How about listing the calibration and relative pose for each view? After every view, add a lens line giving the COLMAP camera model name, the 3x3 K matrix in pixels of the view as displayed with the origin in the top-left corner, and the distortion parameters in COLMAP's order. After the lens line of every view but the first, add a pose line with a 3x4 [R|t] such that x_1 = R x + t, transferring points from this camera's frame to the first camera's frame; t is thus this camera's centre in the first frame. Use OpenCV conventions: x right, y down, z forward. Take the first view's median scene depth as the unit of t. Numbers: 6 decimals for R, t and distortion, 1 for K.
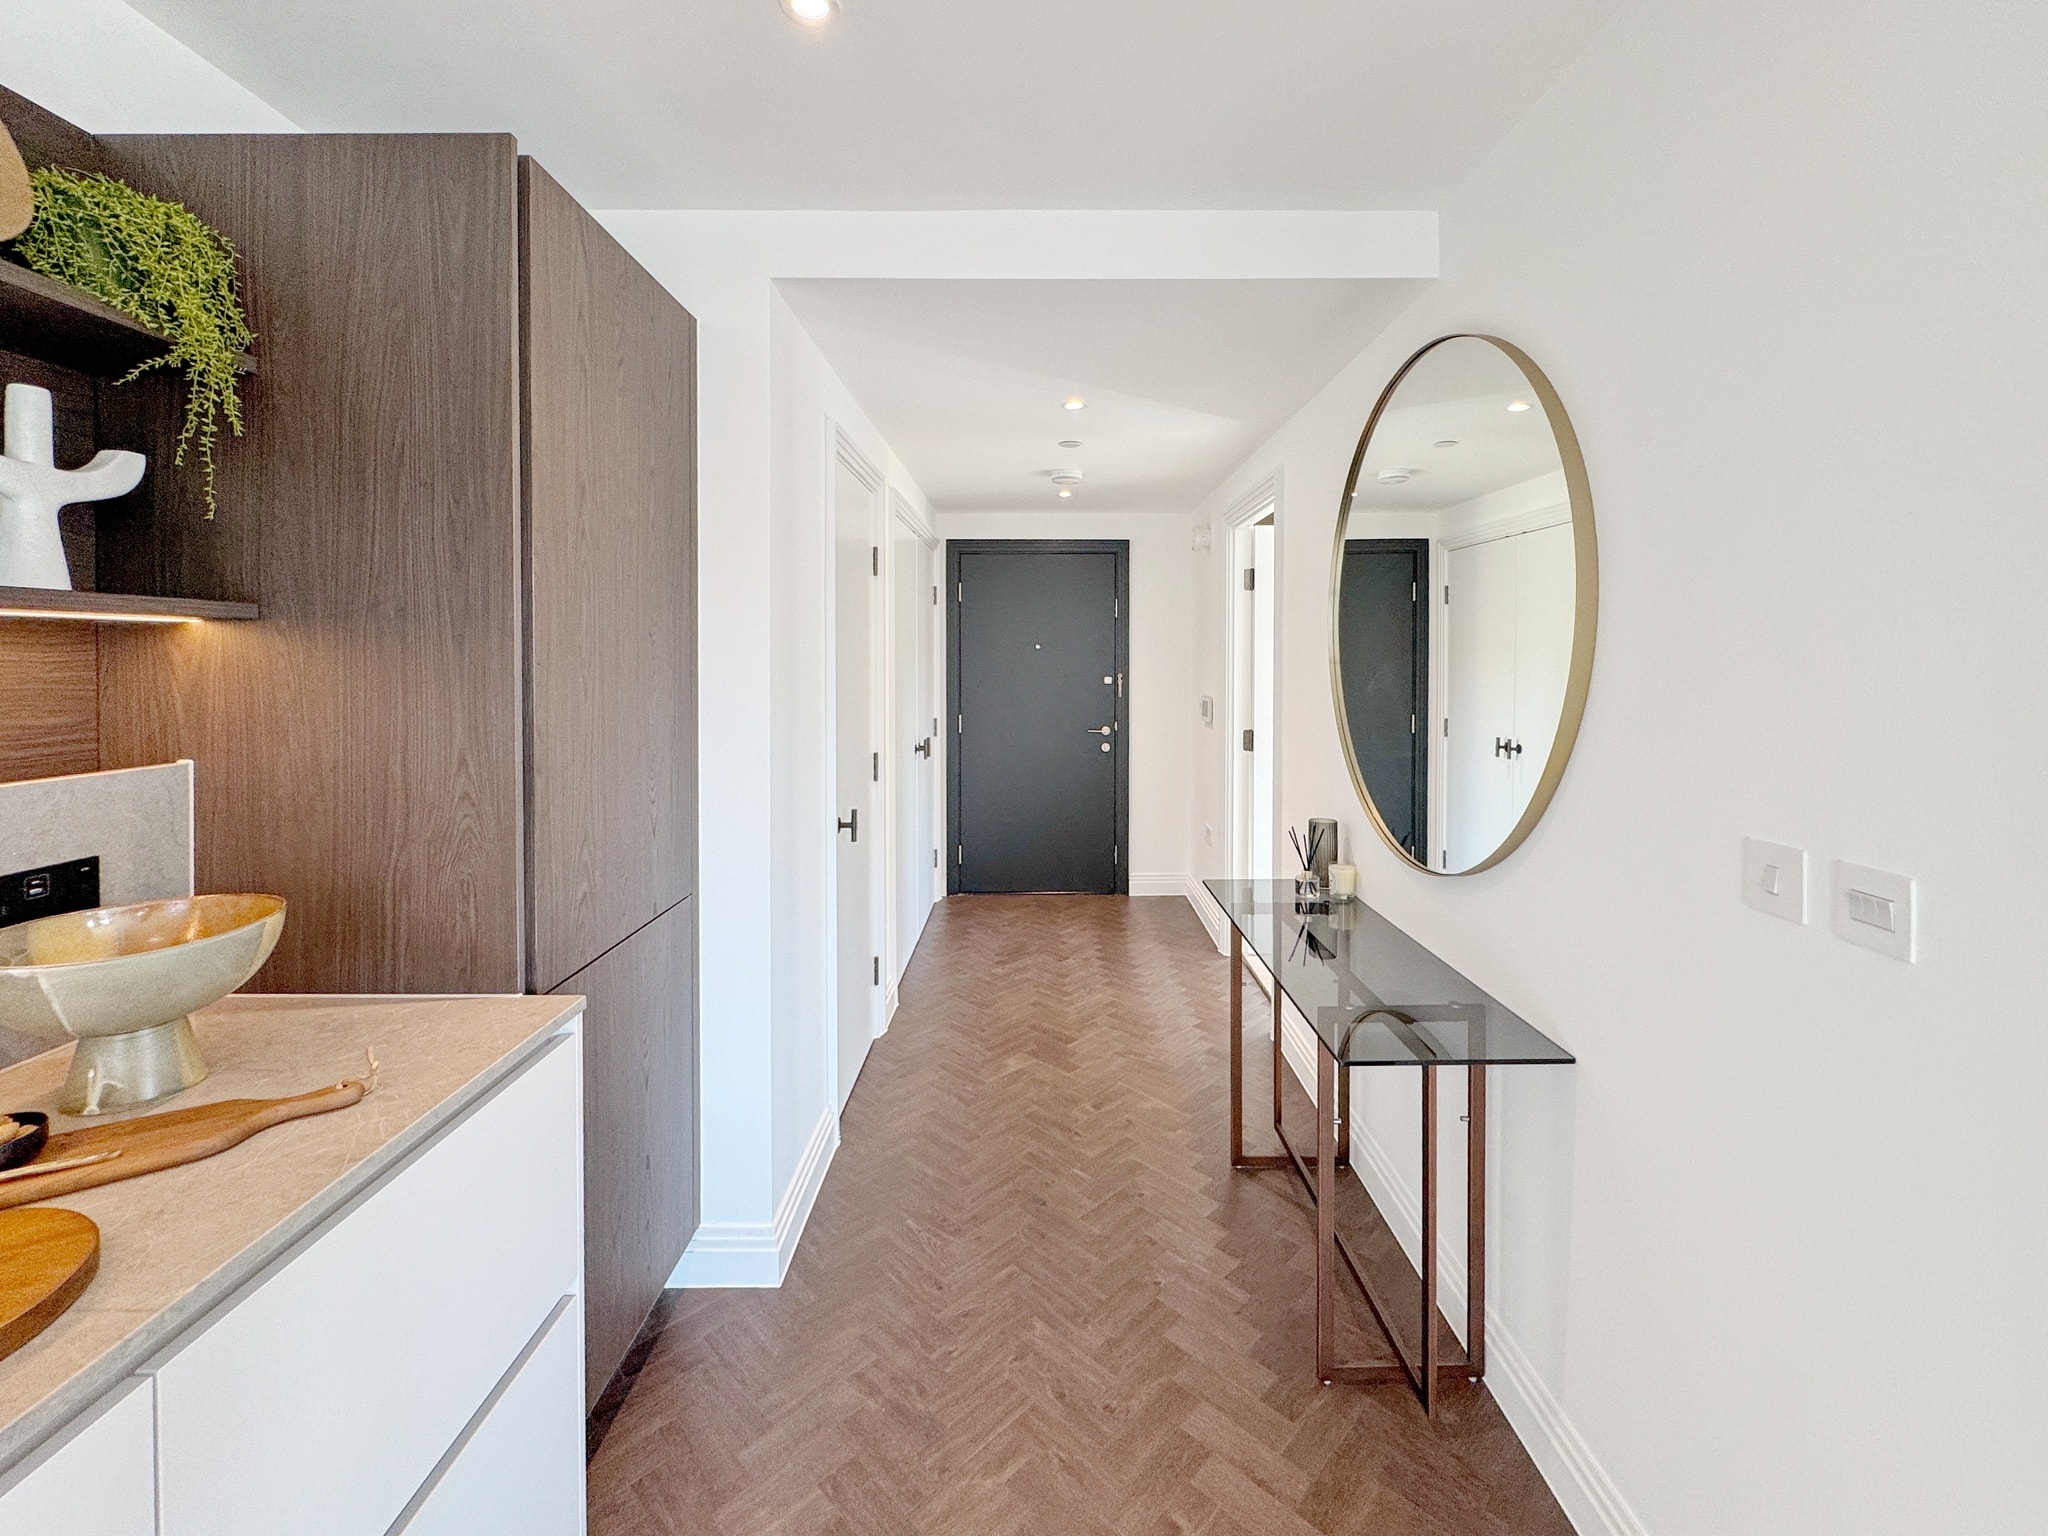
lens RADIAL K [[845.1, 0, 1040.2], [0, 845.1, 667.7], [0, 0, 1]] dist [-0.000677, -0.000234]
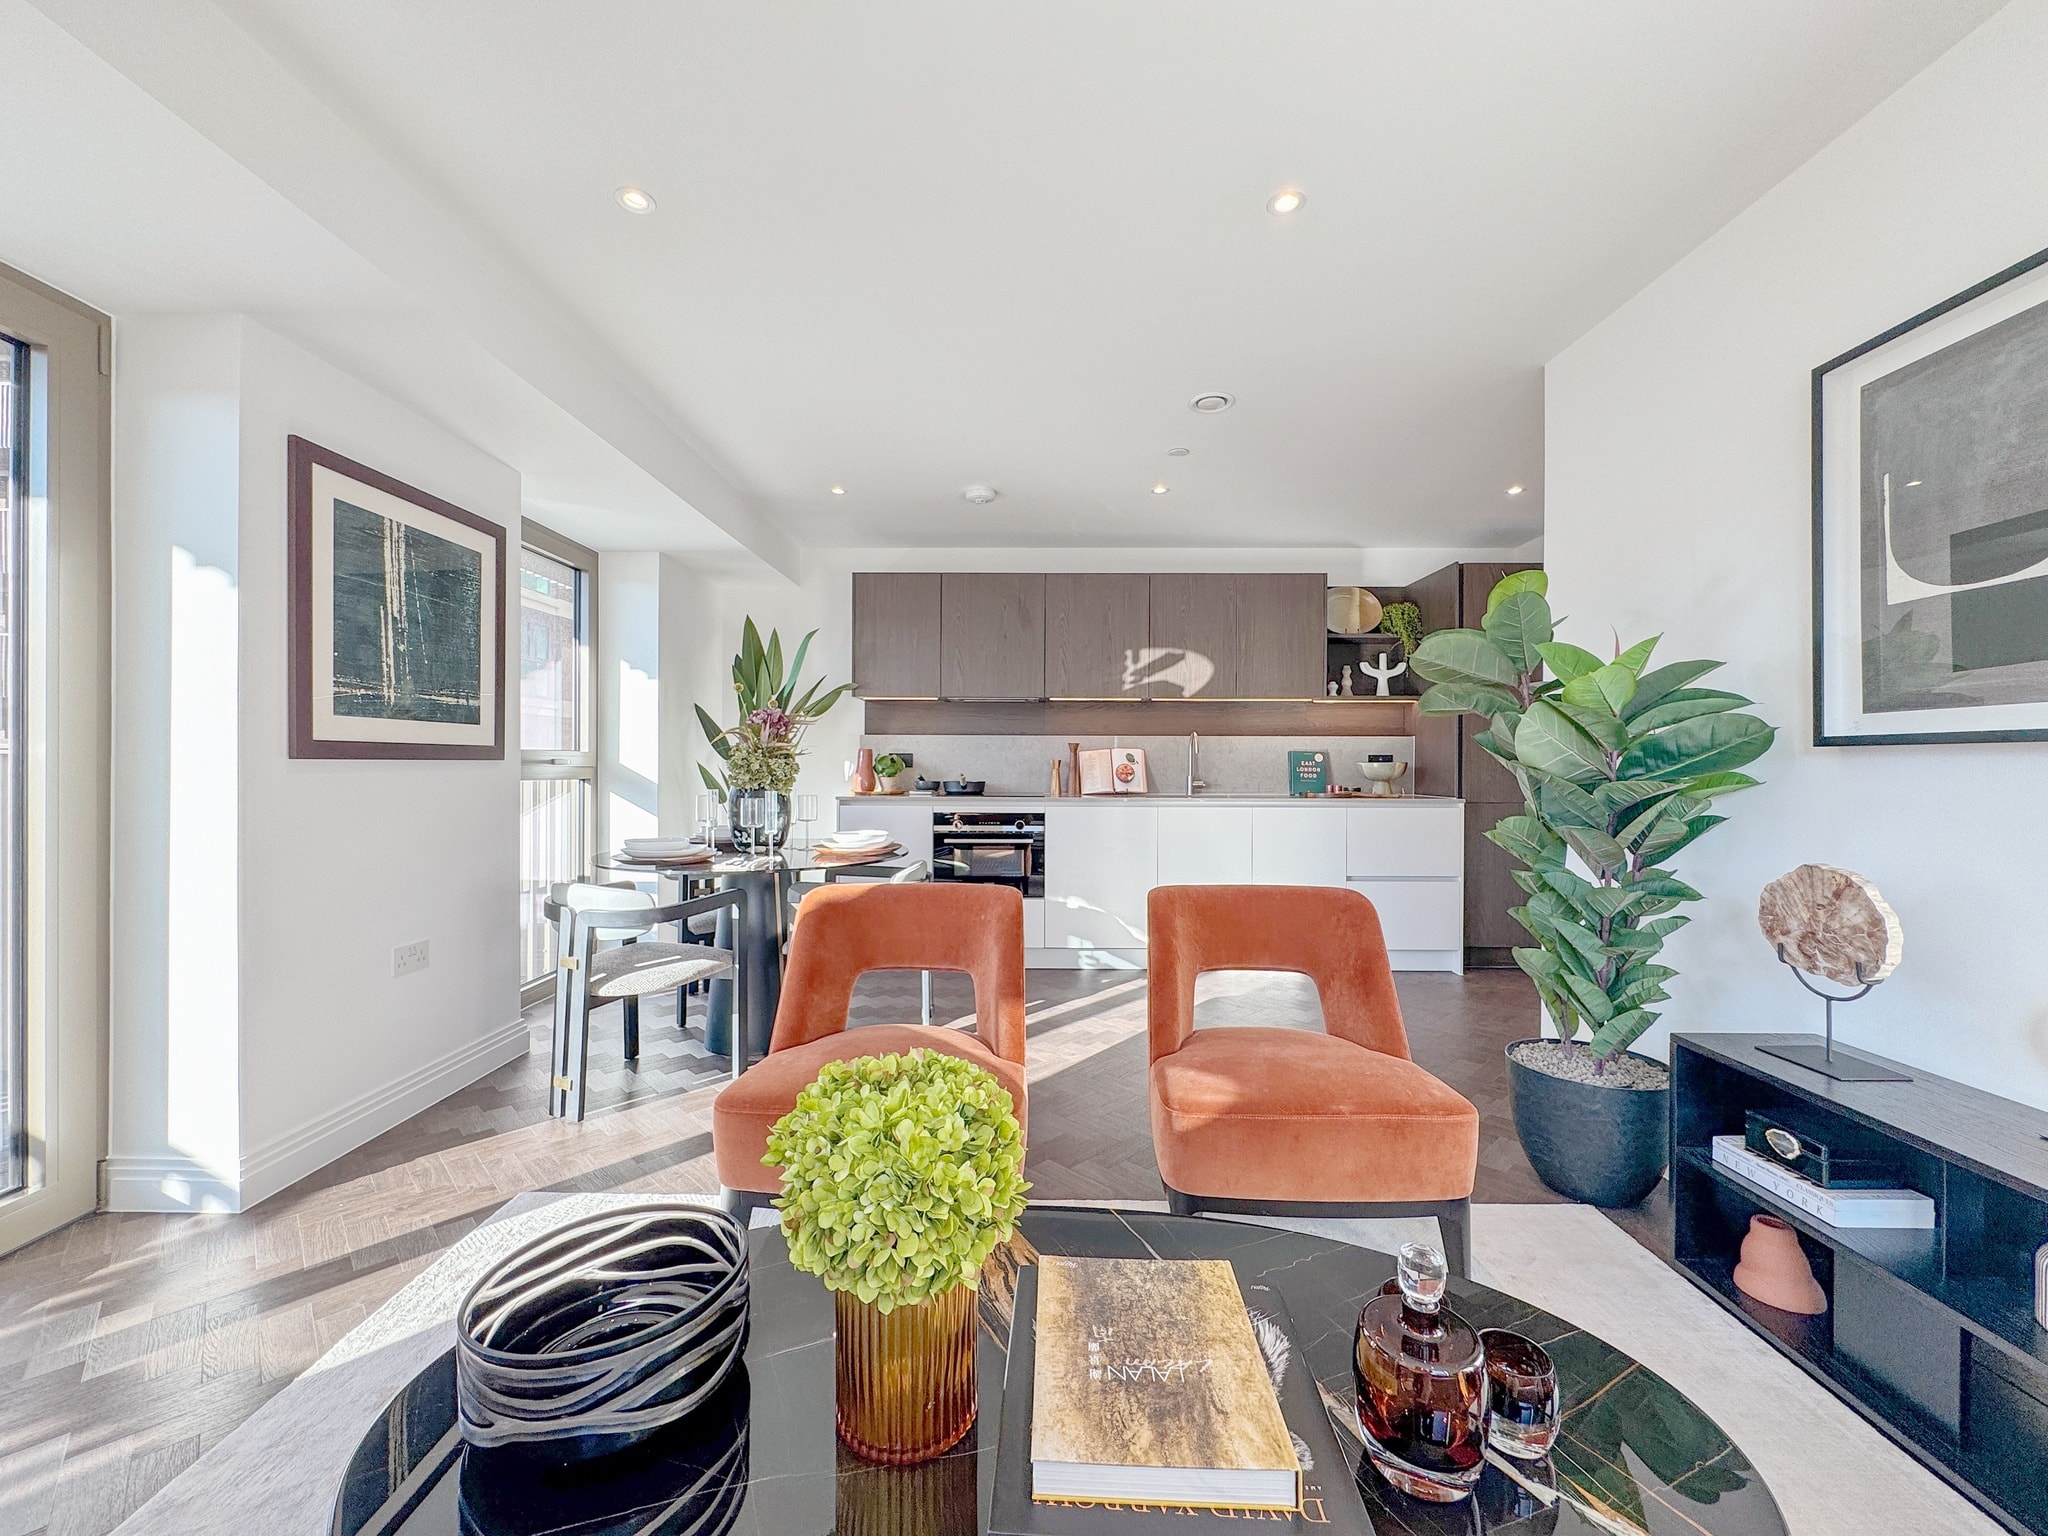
lens RADIAL K [[822.0, 0, 1024.0], [0, 822.0, 768.0], [0, 0, 1]] dist [-0.000815, 0.000069]
pose [[-0.017640, 0.003888, -0.999837, 2.963219], [-0.015933, 0.999864, 0.004169, 0.275891], [0.999717, 0.016004, -0.017575, -0.794721]]
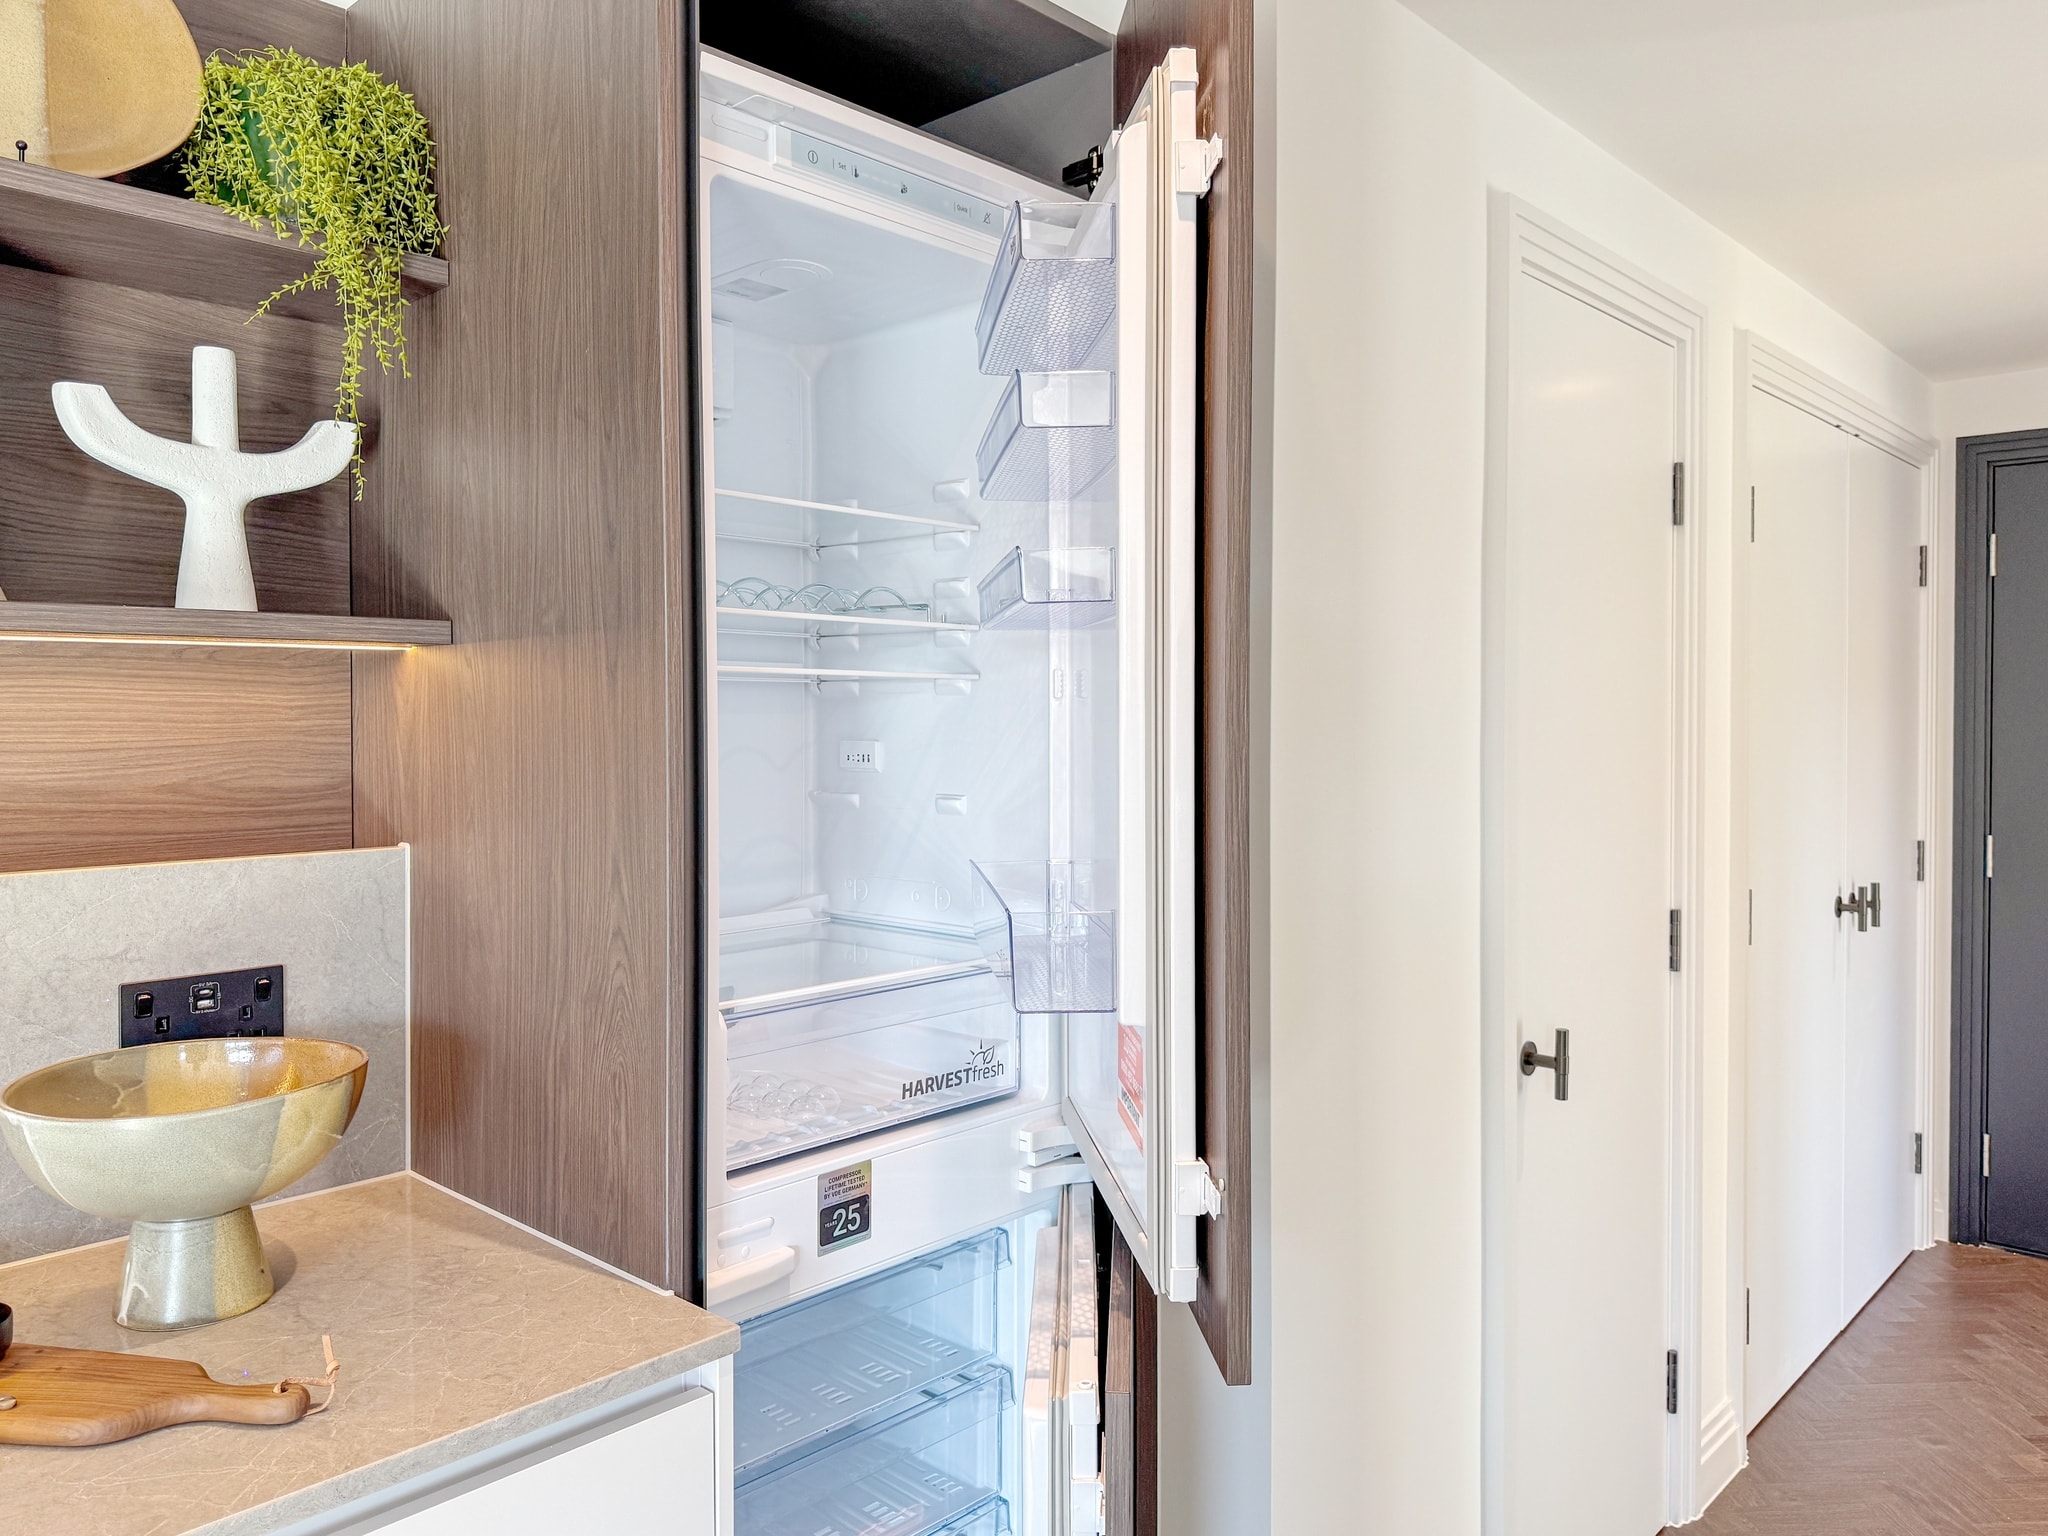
lens RADIAL K [[1469.0, 0, 1025.8], [0, 1469.0, 736.6], [0, 0, 1]] dist [0.001617, -0.001109]
pose [[0.735505, 0.009235, -0.677456, 0.224434], [-0.005722, 0.999956, 0.007419, 0.006294], [0.677495, -0.001580, 0.735526, 0.440125]]
